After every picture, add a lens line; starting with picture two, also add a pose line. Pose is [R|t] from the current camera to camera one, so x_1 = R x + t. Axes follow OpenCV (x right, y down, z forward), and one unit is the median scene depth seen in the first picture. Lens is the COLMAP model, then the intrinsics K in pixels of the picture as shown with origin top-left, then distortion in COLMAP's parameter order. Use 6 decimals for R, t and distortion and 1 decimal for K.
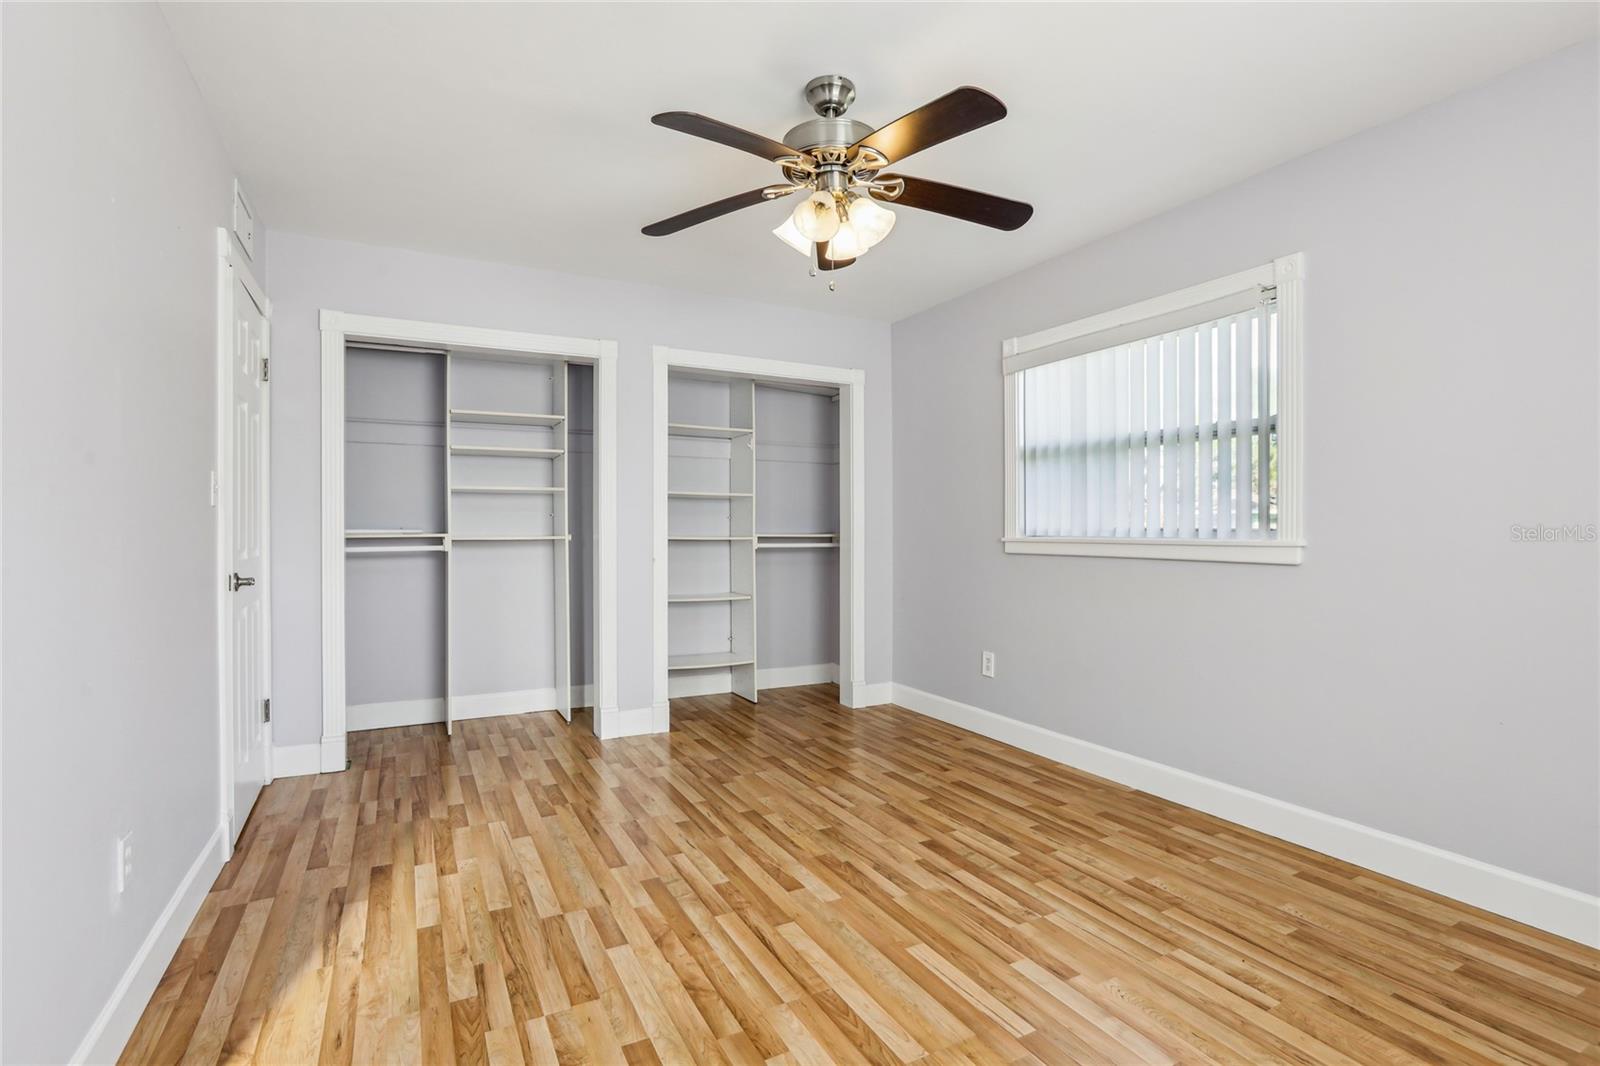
lens RADIAL K [[754.2, 0, 809.2], [0, 754.2, 536.0], [0, 0, 1]] dist [-0.049547, 0.020405]
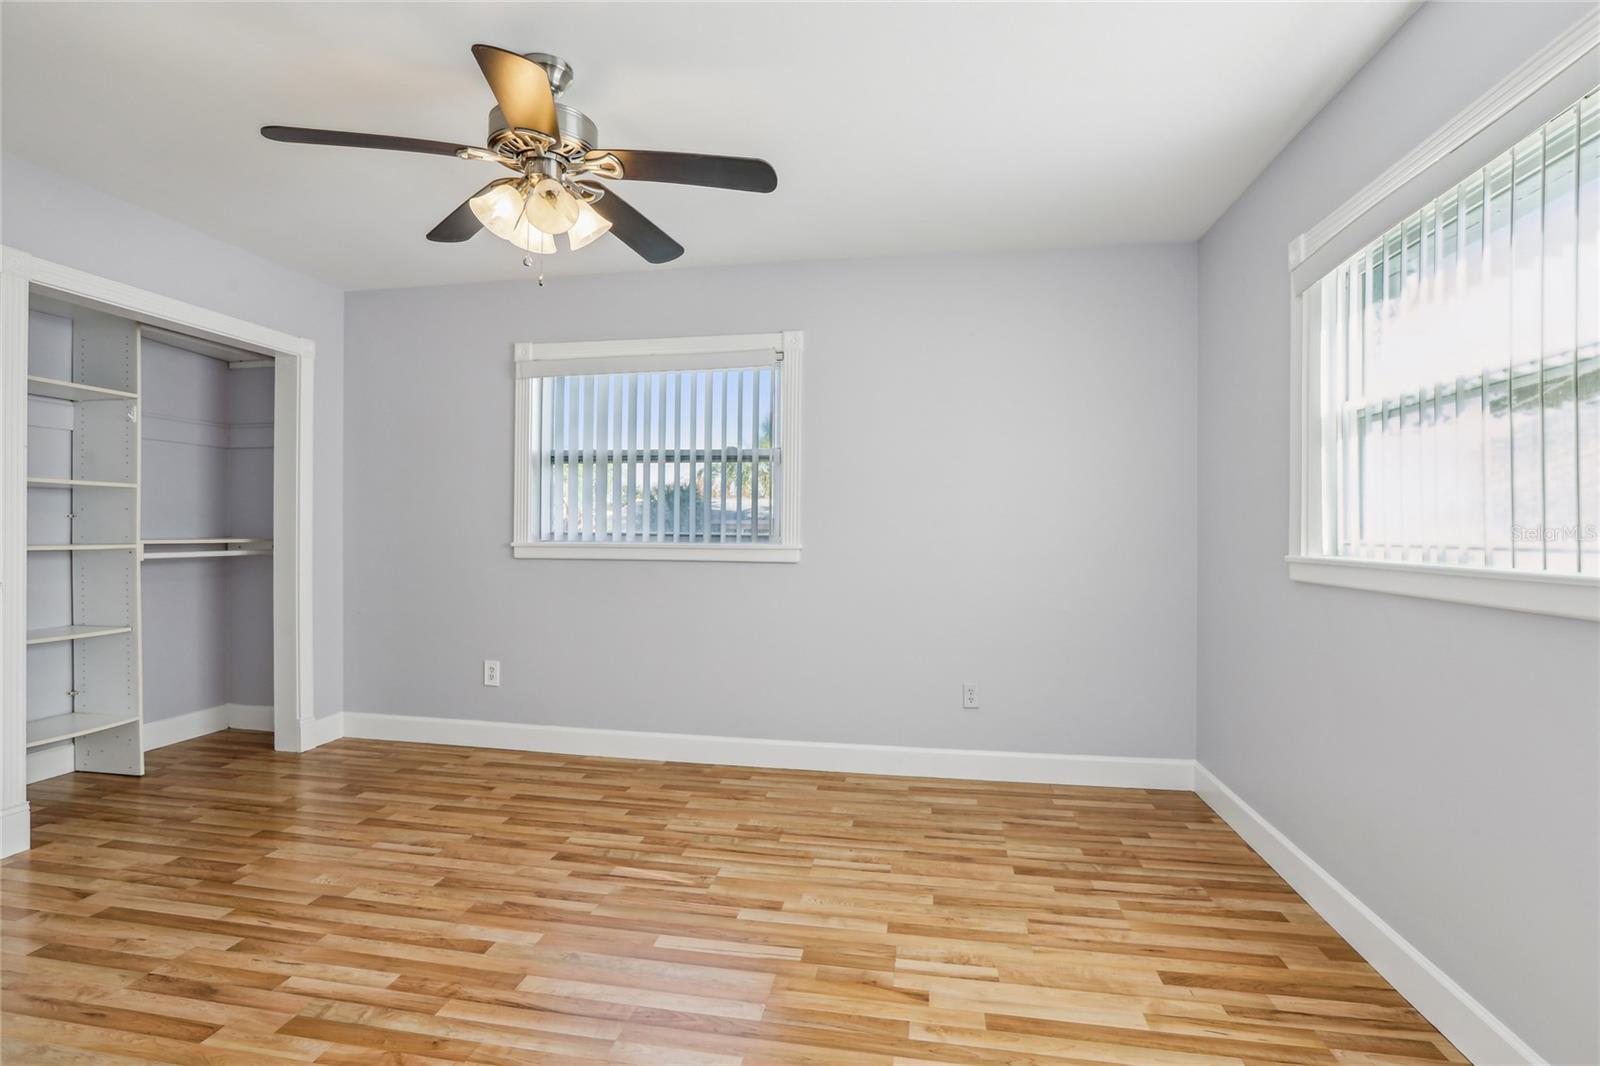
lens RADIAL K [[754.2, 0, 786.6], [0, 754.2, 530.8], [0, 0, 1]] dist [-0.049547, 0.020405]
pose [[0.626750, -0.000129, 0.779221, -0.425598], [0.002392, 0.999996, -0.001759, -0.016136], [-0.779217, 0.002966, 0.626747, 0.155006]]
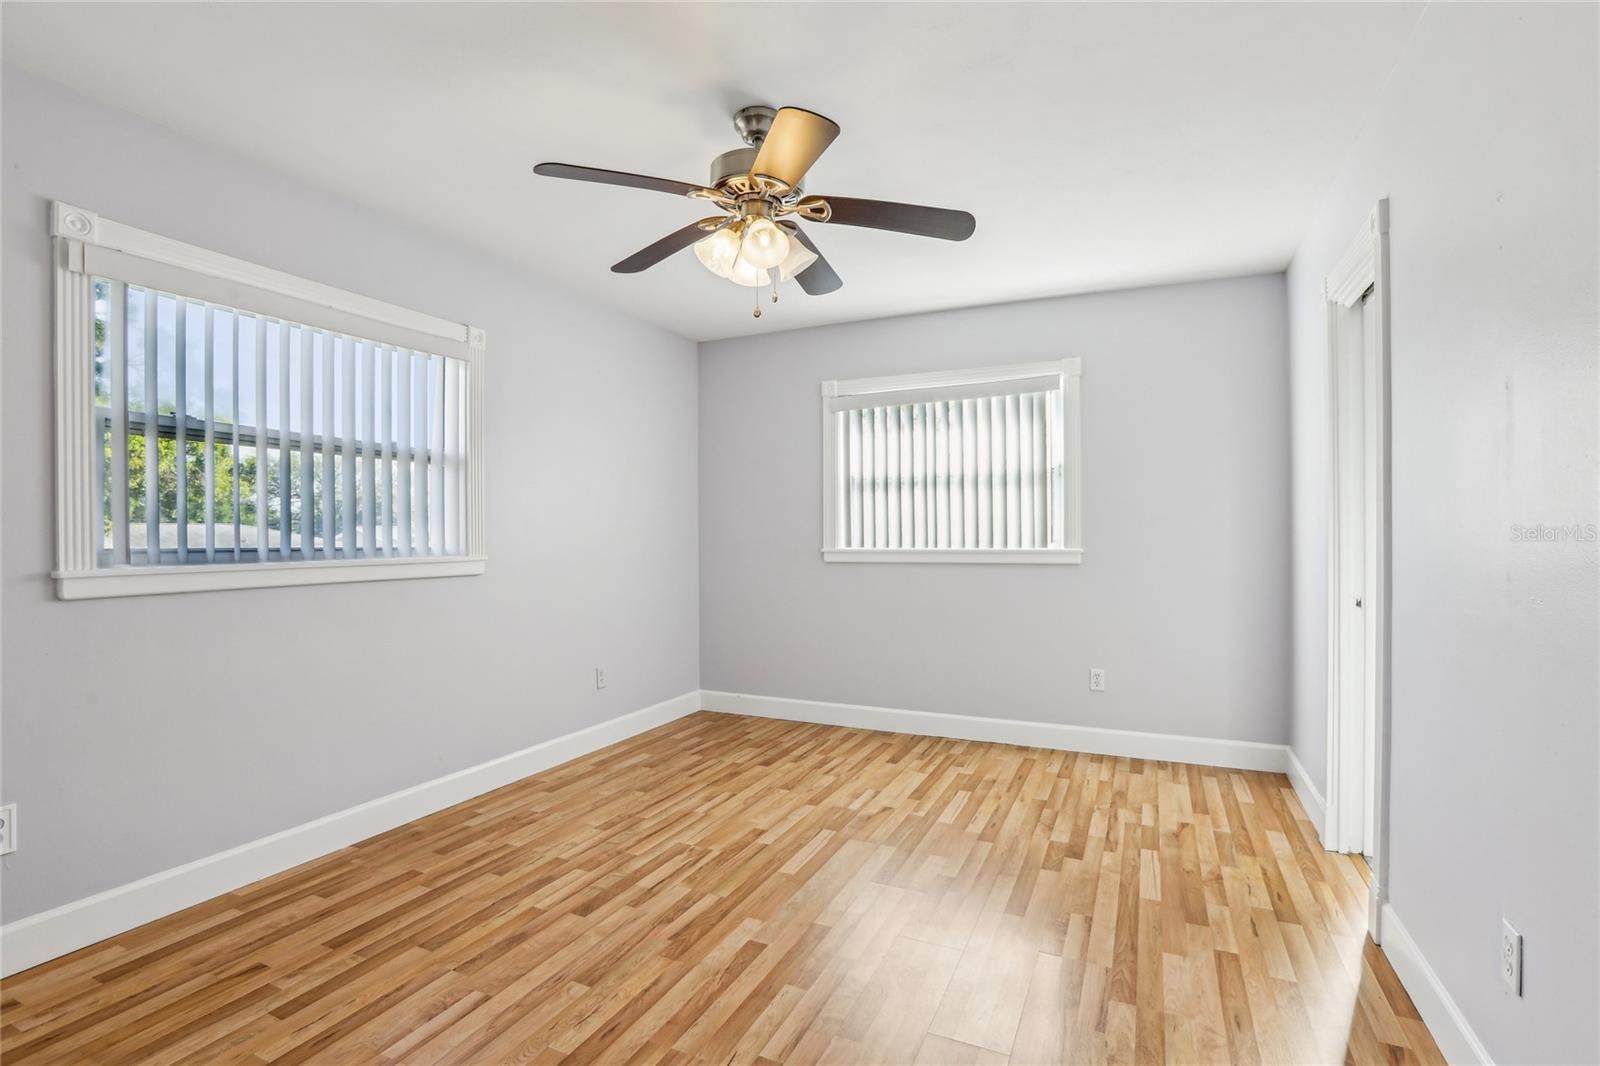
lens RADIAL K [[754.2, 0, 793.1], [0, 754.2, 532.2], [0, 0, 1]] dist [-0.049547, 0.020405]
pose [[-0.583087, 0.002932, 0.812404, -0.701303], [0.010989, 0.999930, 0.004279, -0.032464], [-0.812335, 0.011422, -0.583079, 1.326692]]
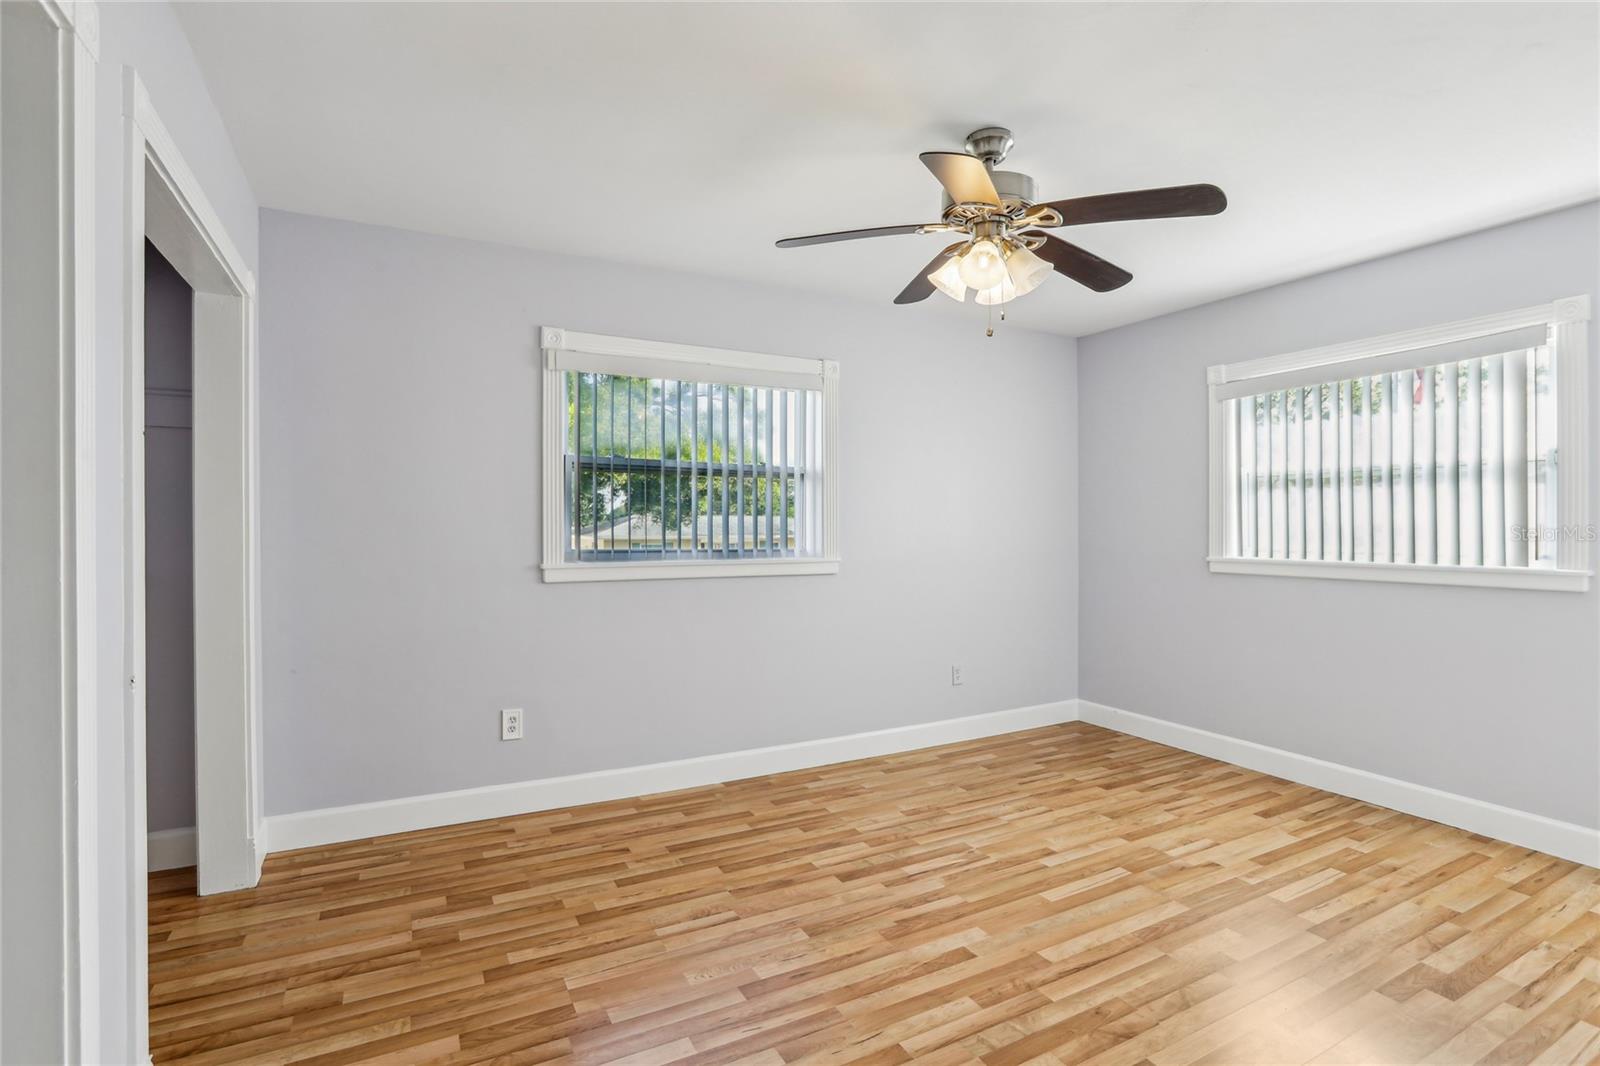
lens RADIAL K [[754.2, 0, 796.7], [0, 754.2, 523.7], [0, 0, 1]] dist [-0.049547, 0.020405]
pose [[0.013085, 0.001049, 0.999914, -0.849842], [0.006847, 0.999976, -0.001139, -0.059439], [-0.999891, 0.006862, 0.013078, 1.068295]]
